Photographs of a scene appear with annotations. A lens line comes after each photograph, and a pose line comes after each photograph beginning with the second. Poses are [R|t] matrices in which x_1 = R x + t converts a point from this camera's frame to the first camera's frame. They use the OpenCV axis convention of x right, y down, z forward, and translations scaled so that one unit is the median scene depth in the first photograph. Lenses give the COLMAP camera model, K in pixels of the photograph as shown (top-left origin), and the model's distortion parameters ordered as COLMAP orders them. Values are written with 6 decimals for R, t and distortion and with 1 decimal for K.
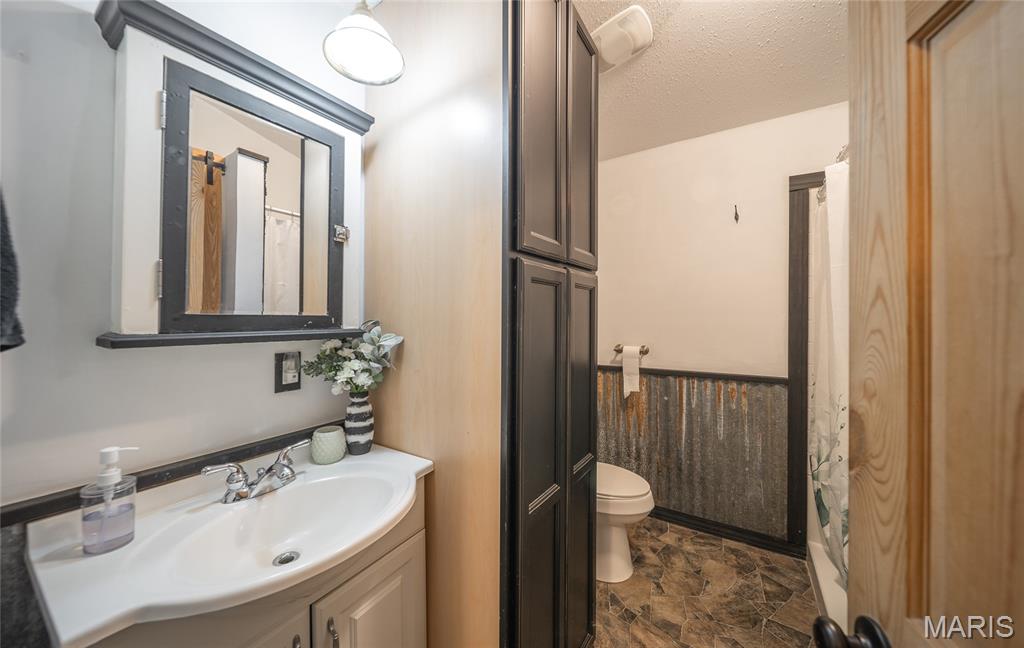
lens RADIAL K [[364.7, 0, 510.0], [0, 364.7, 317.2], [0, 0, 1]] dist [0.000879, -0.000029]
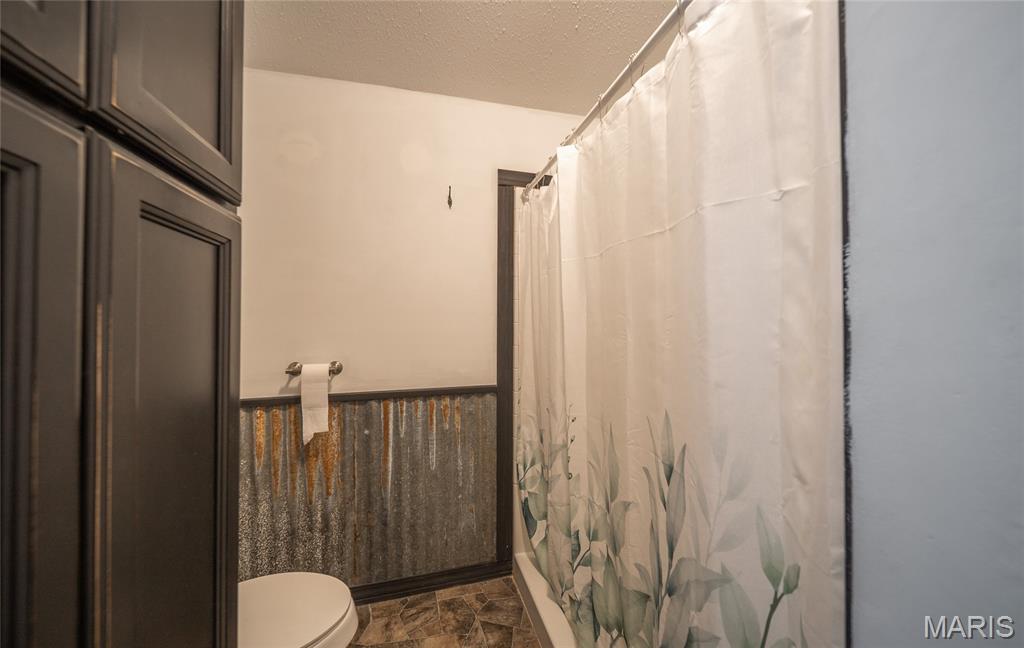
lens RADIAL K [[364.7, 0, 510.0], [0, 364.7, 317.2], [0, 0, 1]] dist [0.000879, -0.000029]
pose [[0.676405, 0.006245, 0.736504, 0.089808], [0.004774, 0.999906, -0.012862, 0.005170], [-0.736515, 0.012216, 0.676311, 0.313802]]
